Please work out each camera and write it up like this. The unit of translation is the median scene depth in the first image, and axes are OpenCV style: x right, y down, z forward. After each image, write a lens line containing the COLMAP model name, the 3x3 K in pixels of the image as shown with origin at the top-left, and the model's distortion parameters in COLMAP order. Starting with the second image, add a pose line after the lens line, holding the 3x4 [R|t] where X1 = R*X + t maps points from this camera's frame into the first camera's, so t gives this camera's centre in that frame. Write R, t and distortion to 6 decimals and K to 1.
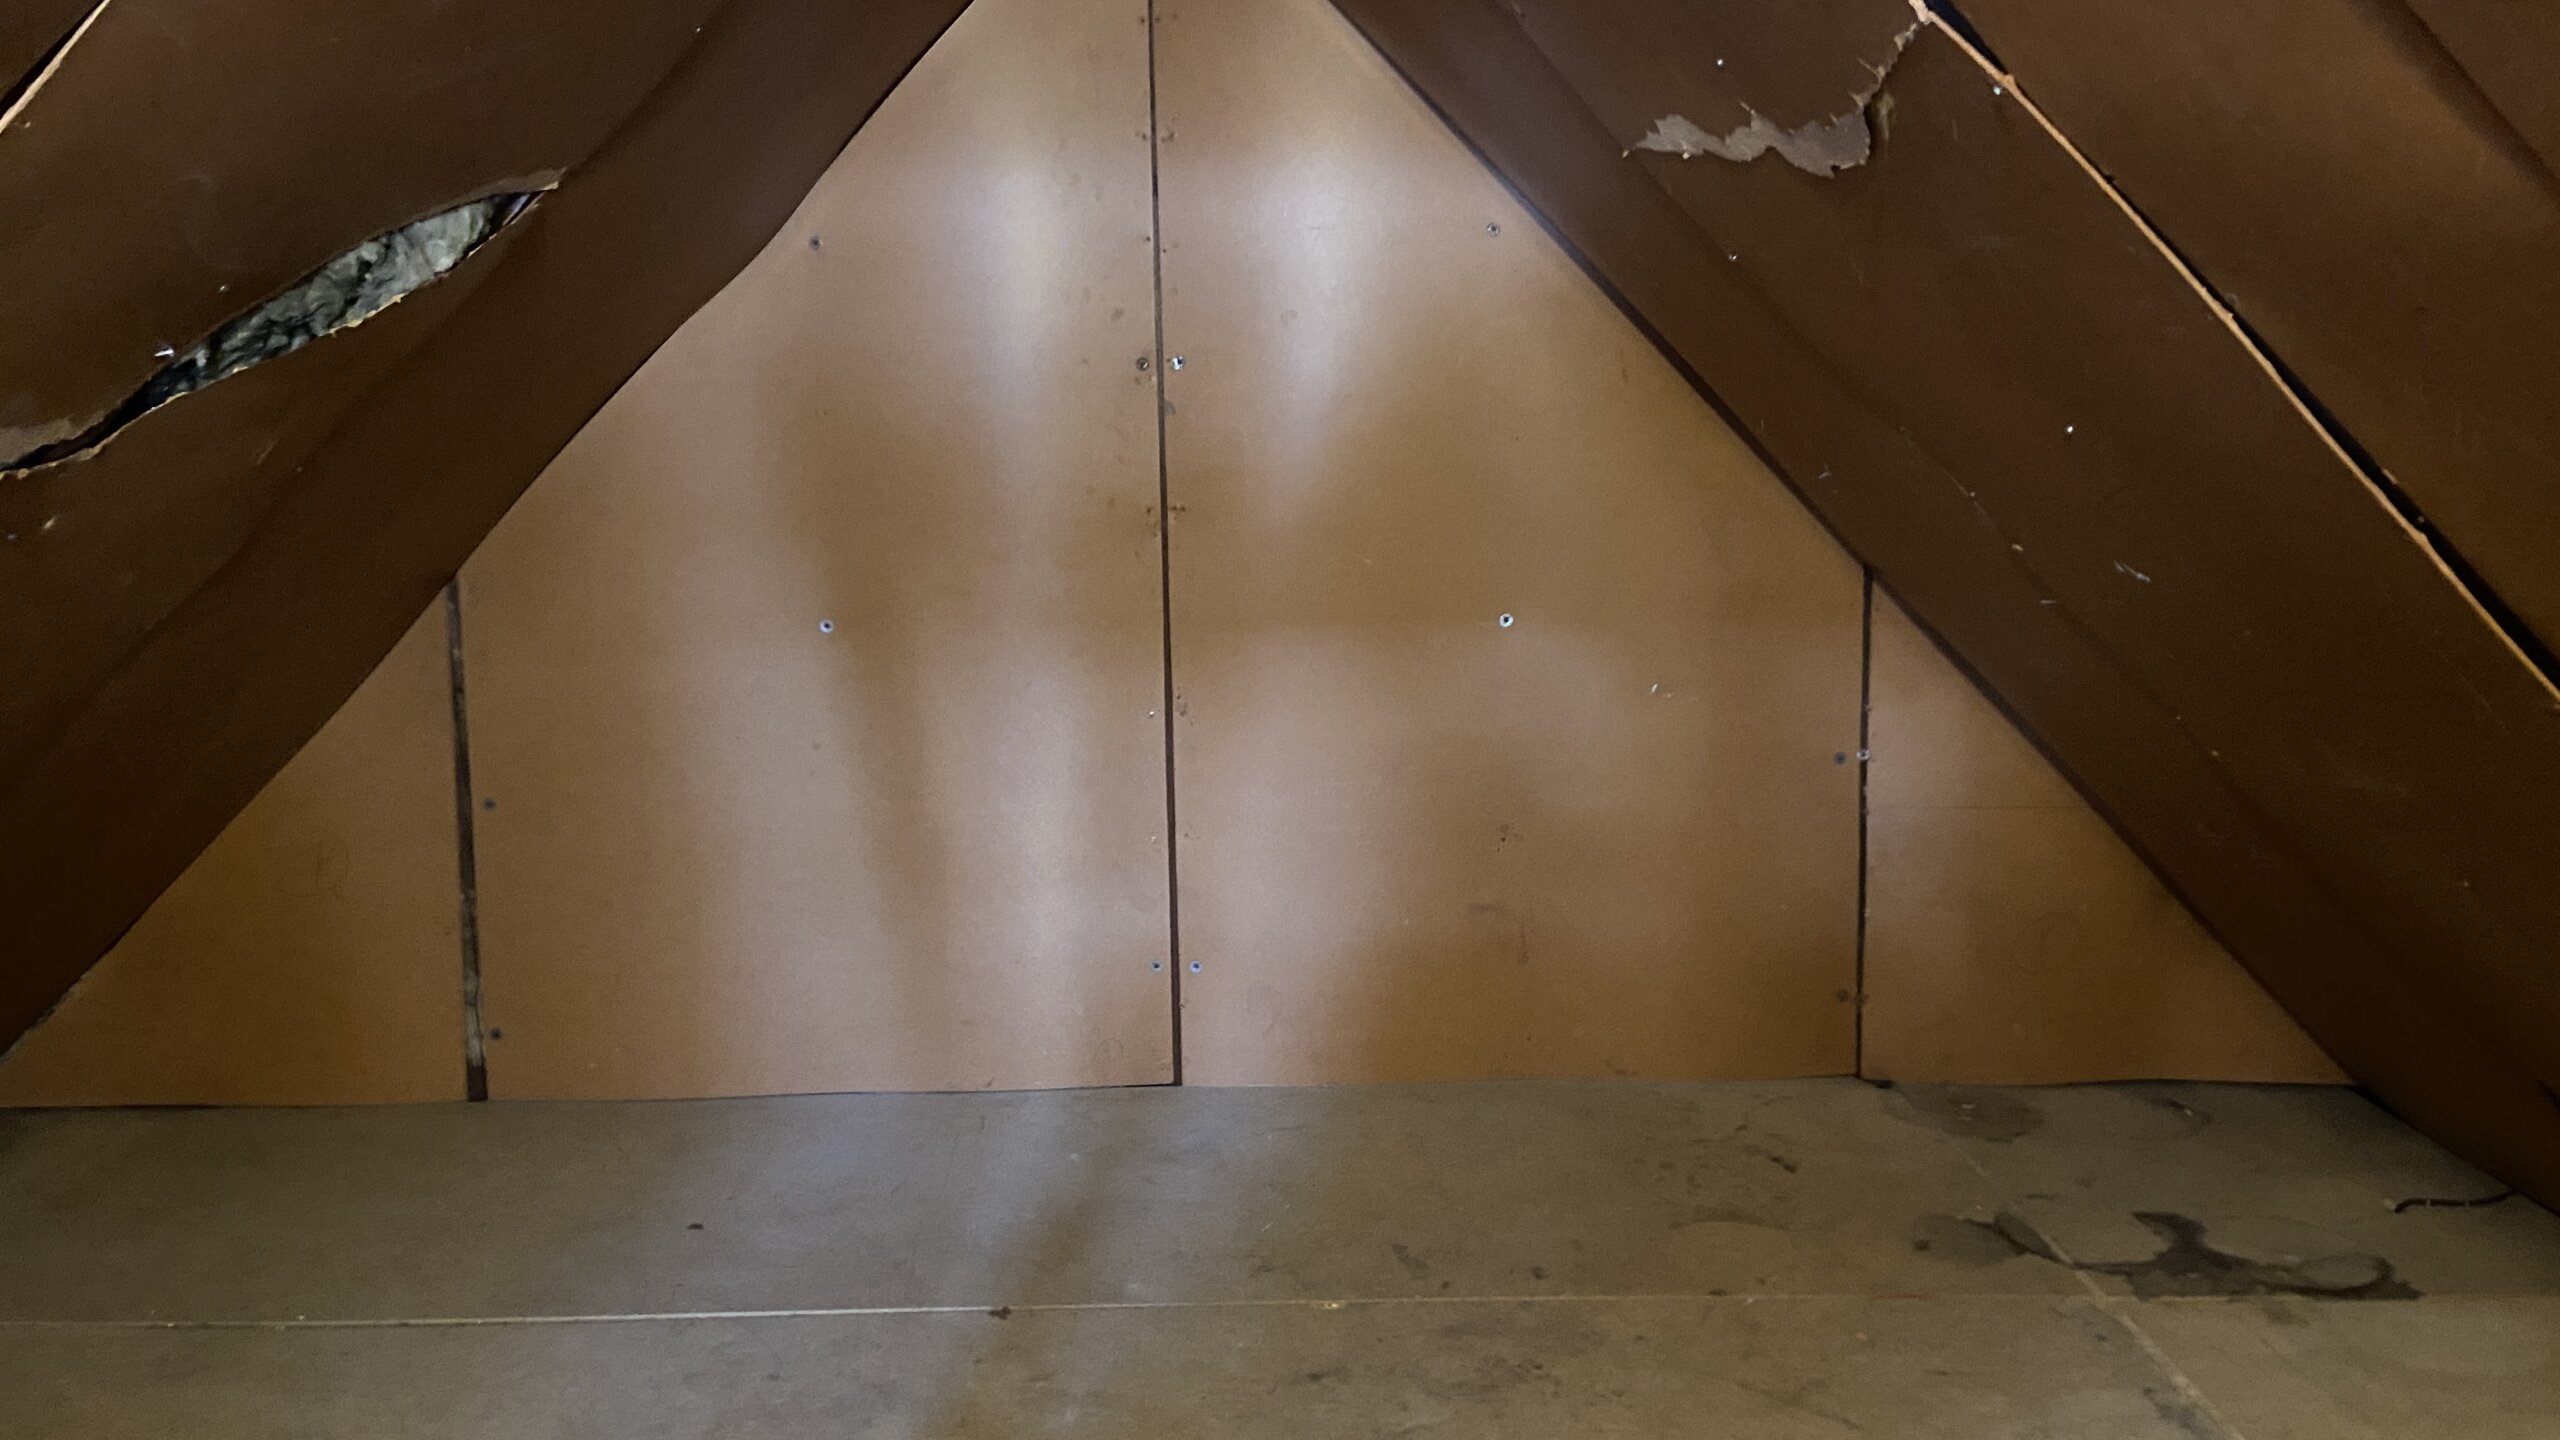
lens RADIAL K [[1923.1, 0, 1269.3], [0, 1923.1, 691.9], [0, 0, 1]] dist [0.118291, -0.152134]
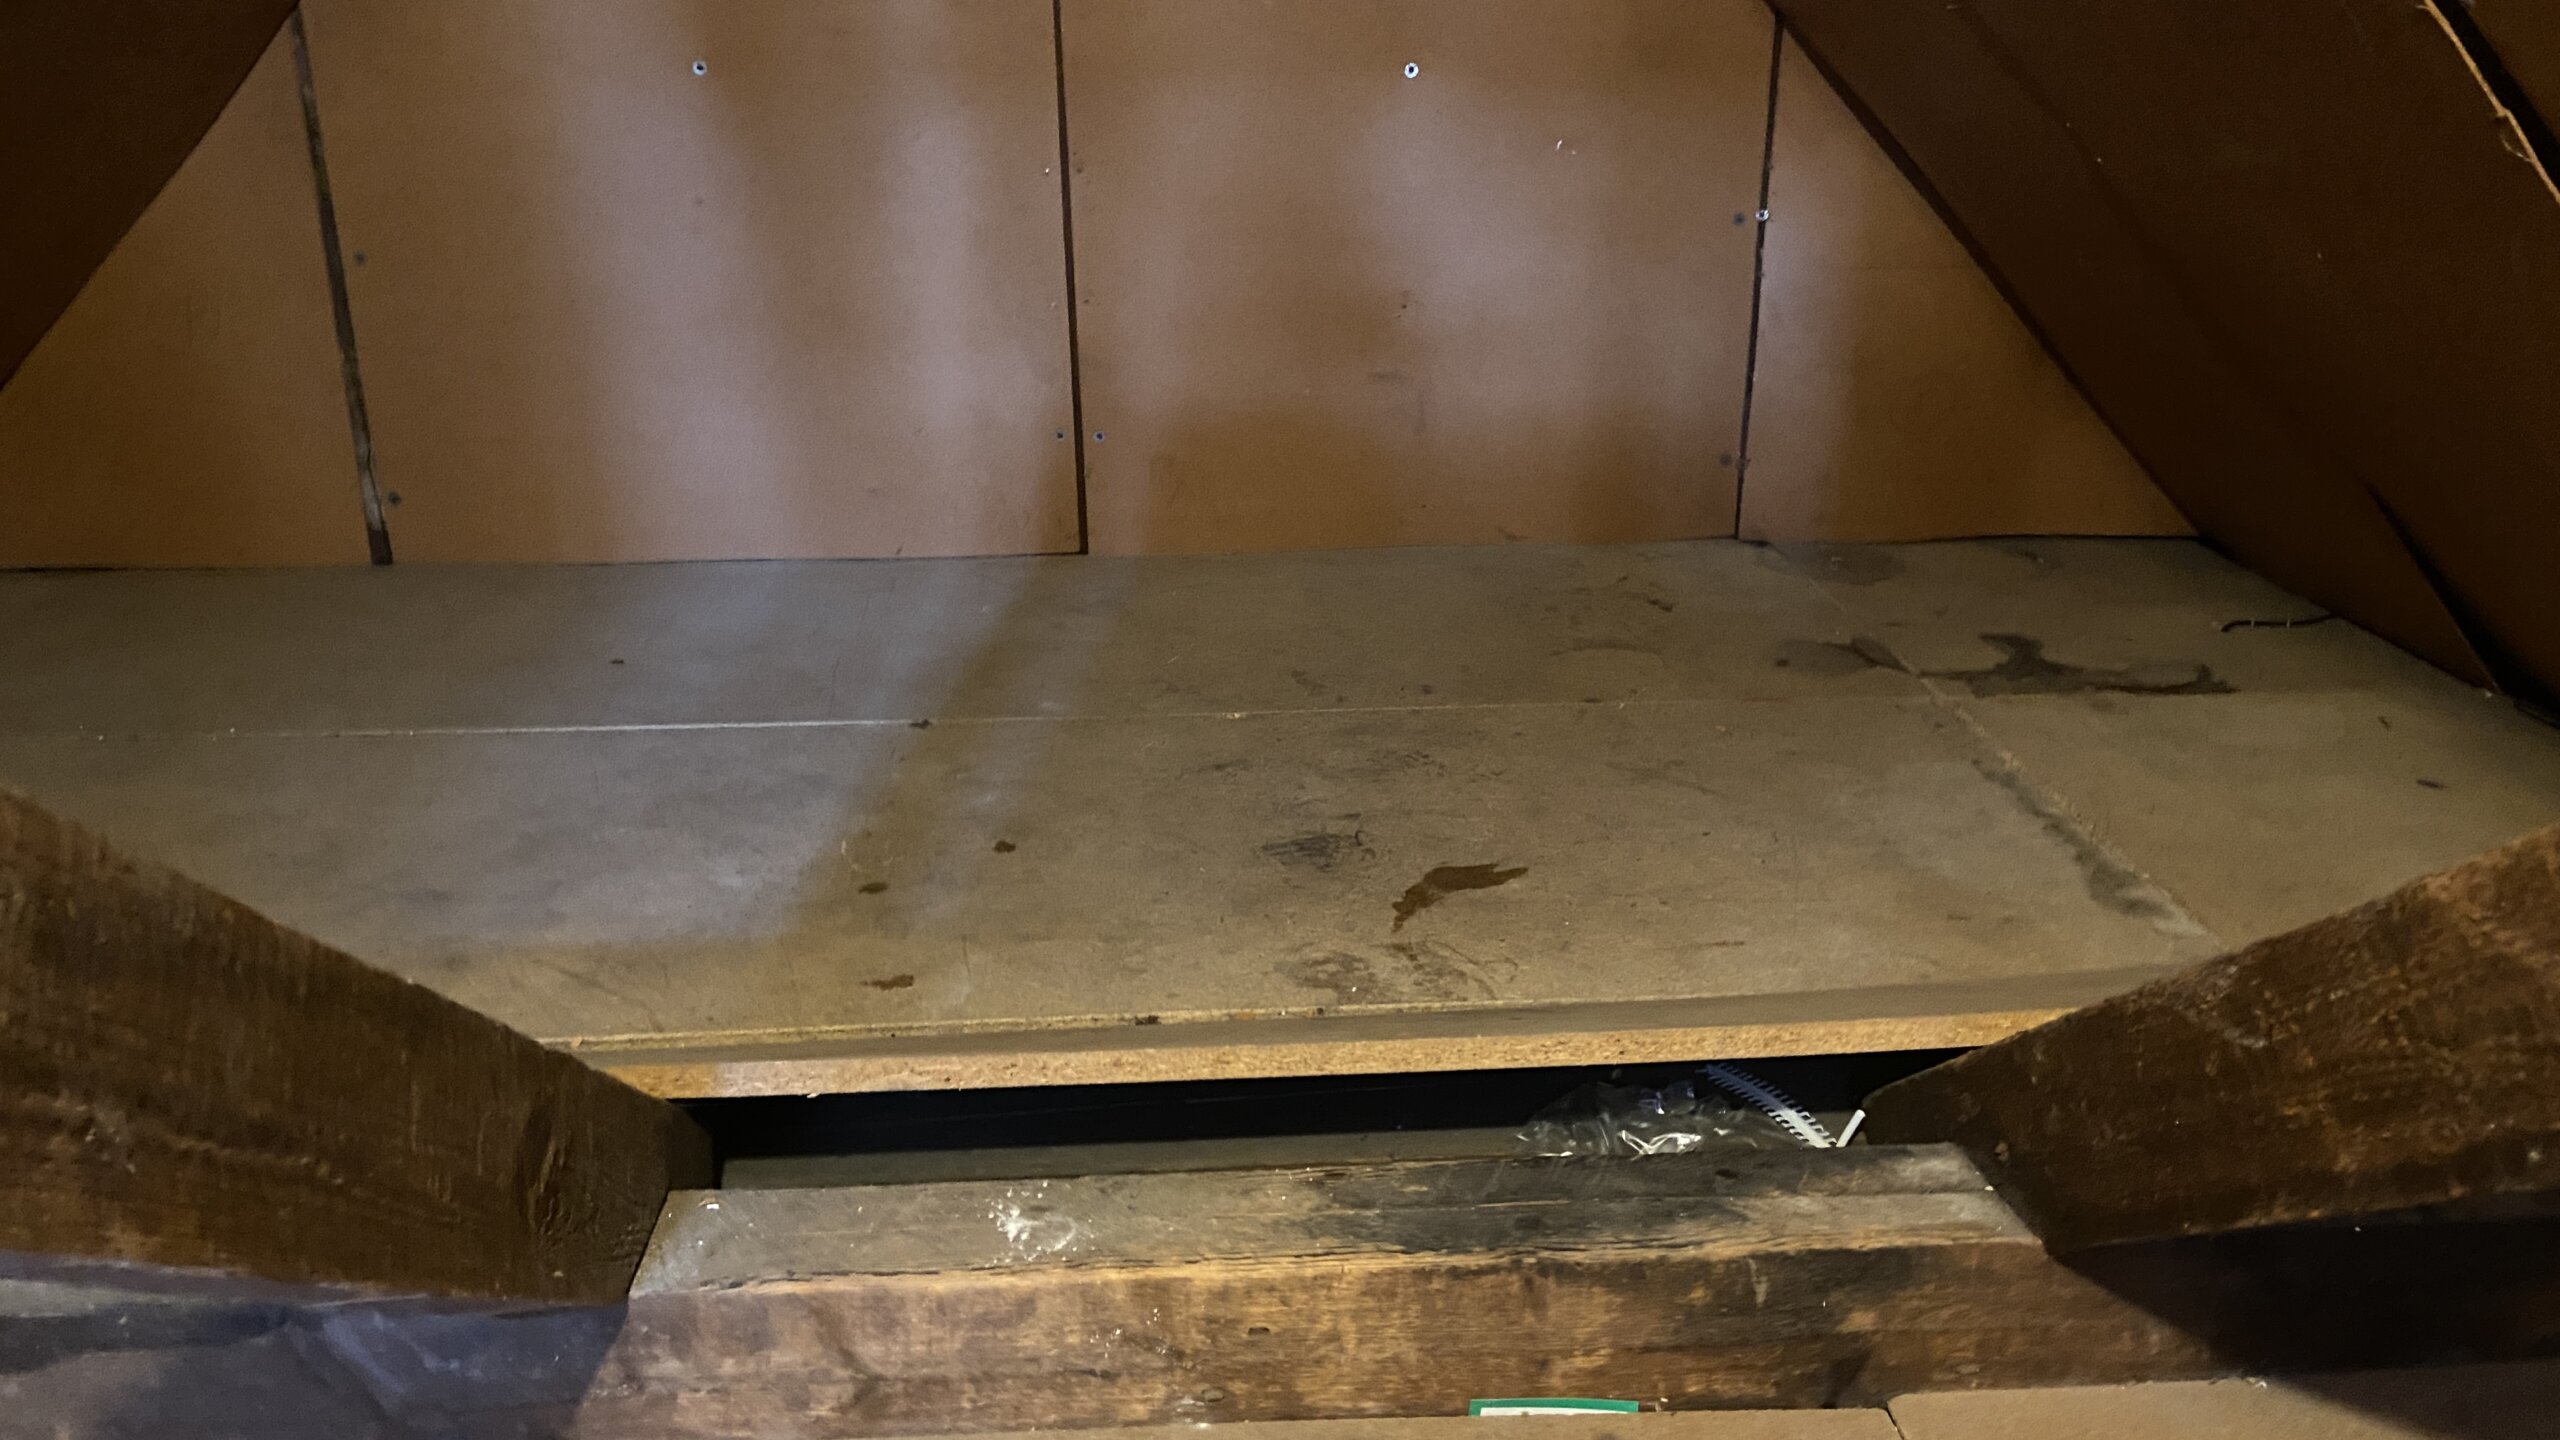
lens RADIAL K [[1923.1, 0, 1277.4], [0, 1923.1, 727.6], [0, 0, 1]] dist [0.118291, -0.152134]
pose [[0.998509, -0.011732, 0.053319, -0.000528], [-0.000479, 0.974718, 0.223439, 0.075303], [-0.054592, -0.223131, 0.973258, -0.026539]]
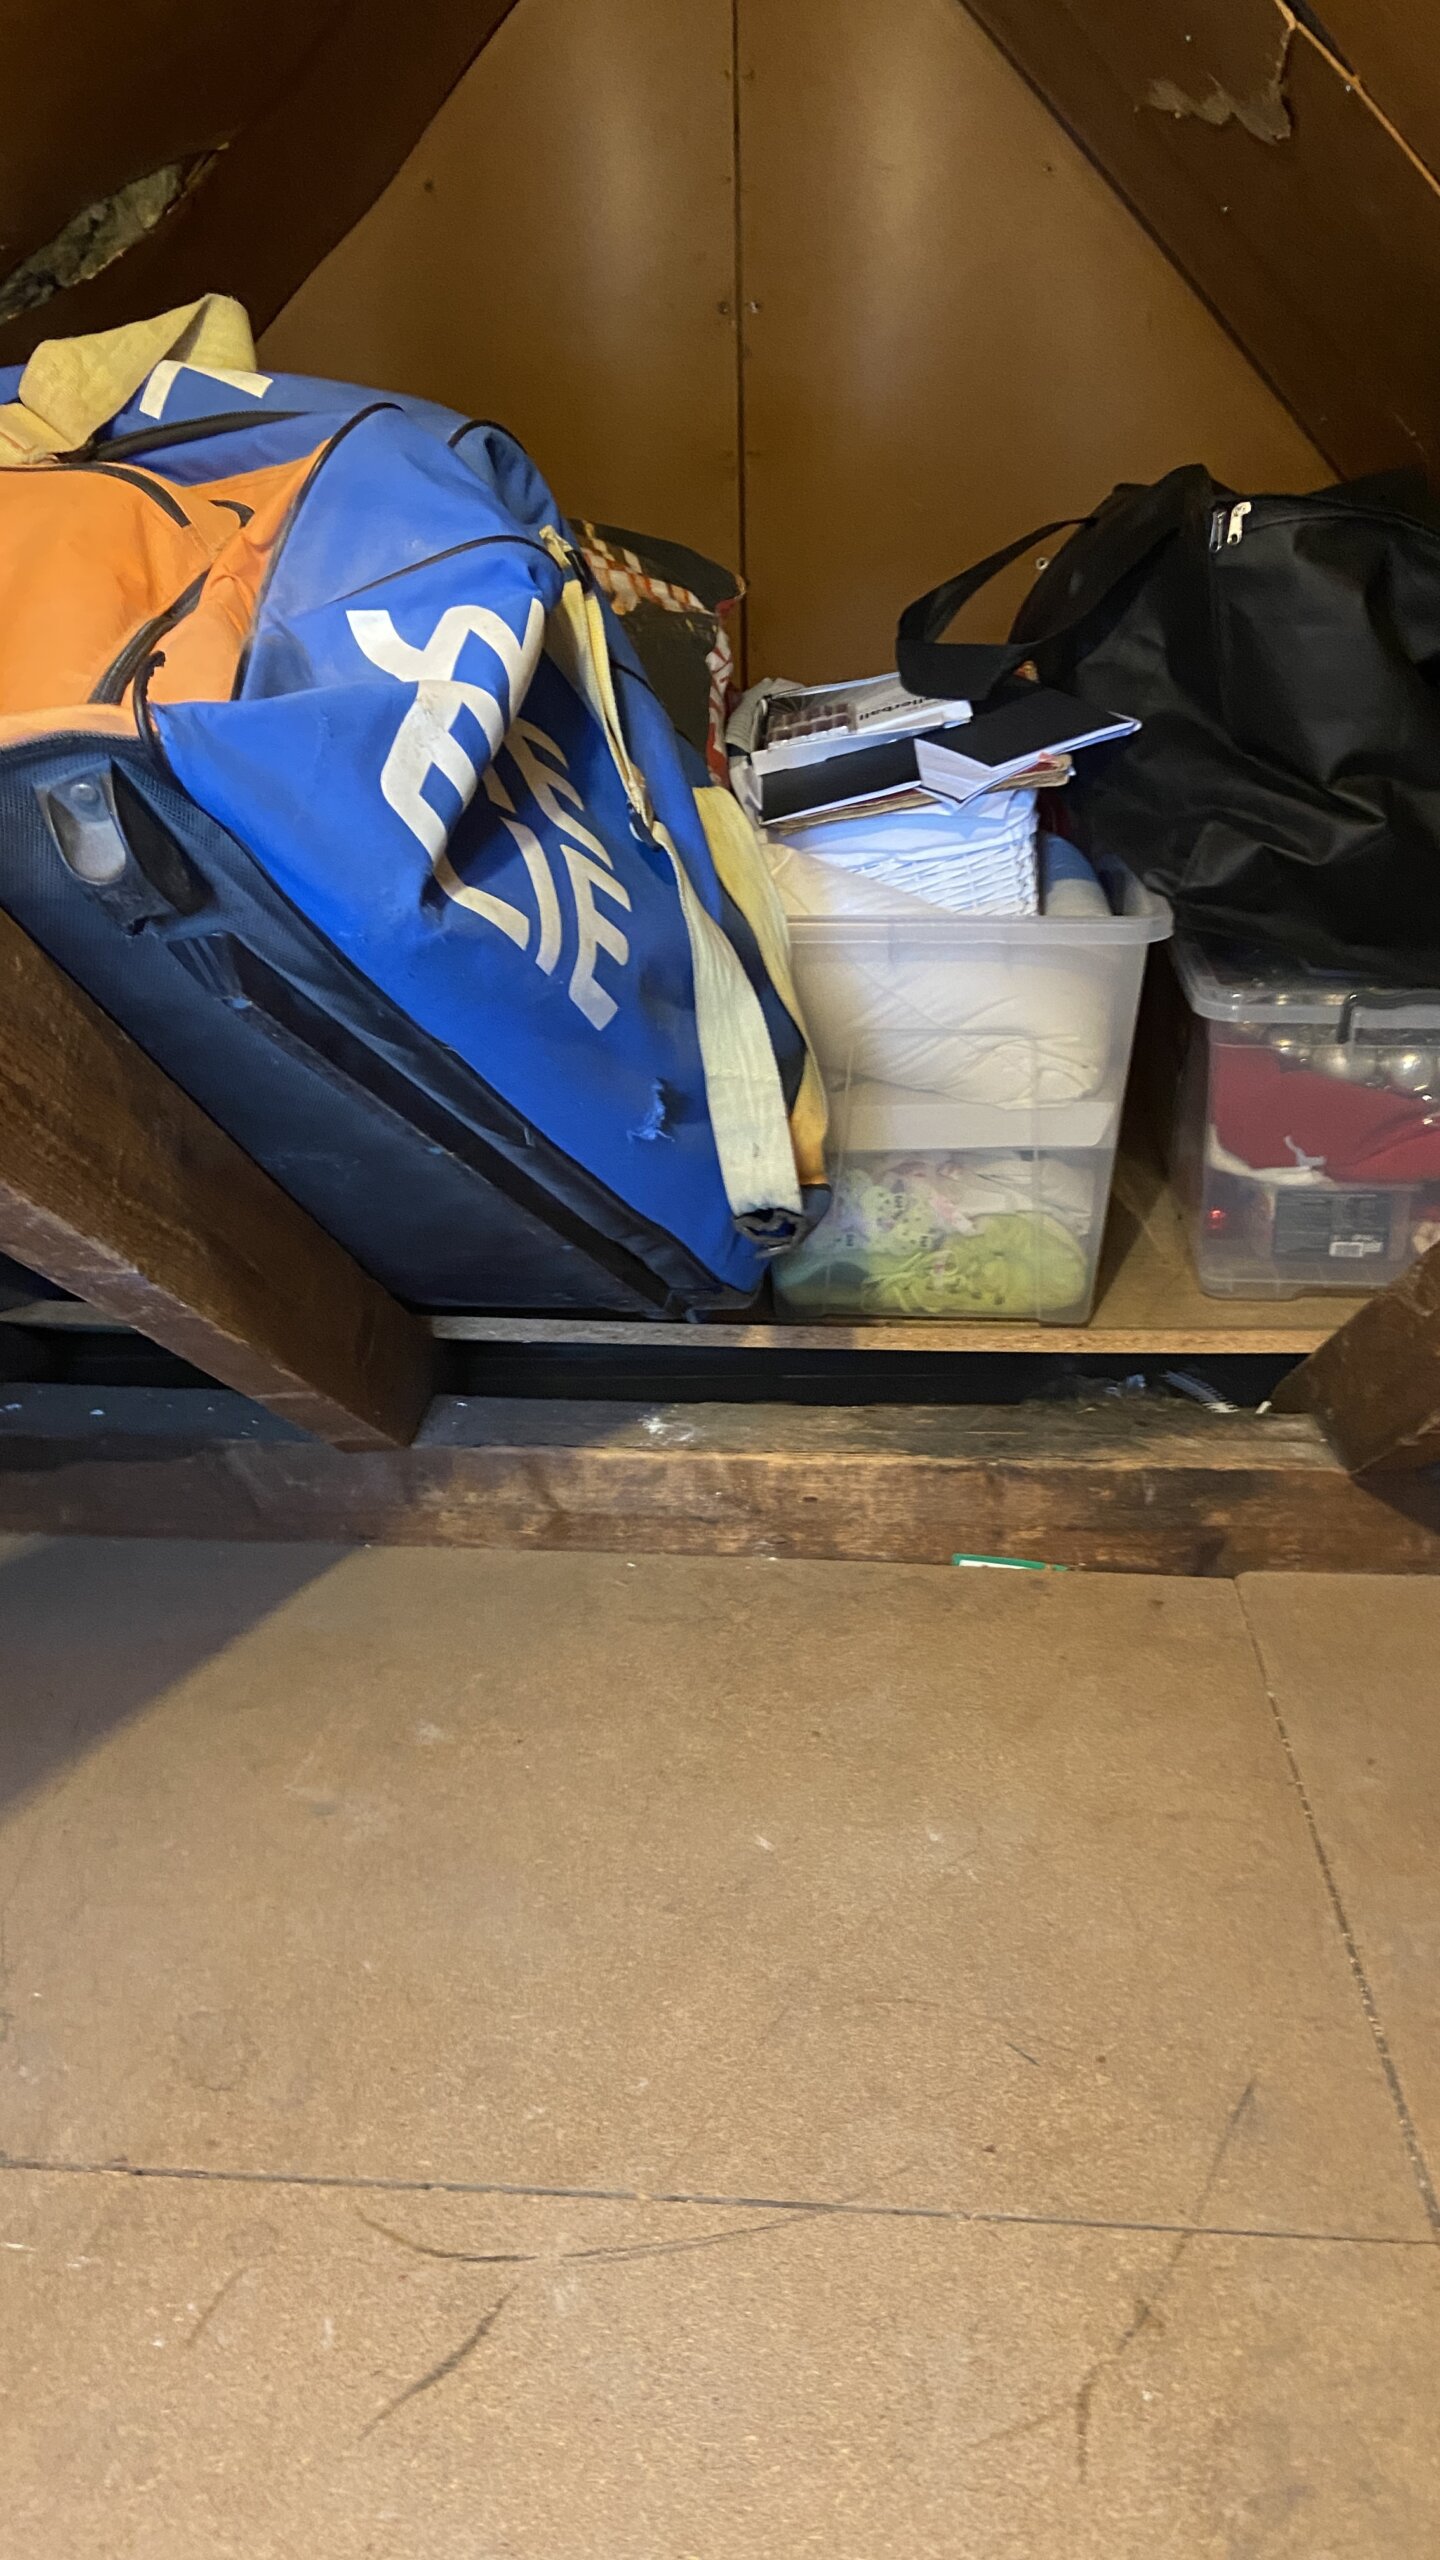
lens RADIAL K [[1923.1, 0, 754.1], [0, 1923.1, 1295.8], [0, 0, 1]] dist [0.118291, -0.152134]
pose [[0.997980, 0.030868, -0.055517, 0.035069], [-0.013079, 0.955114, 0.295951, 0.040913], [0.062161, -0.294627, 0.953589, -0.259479]]
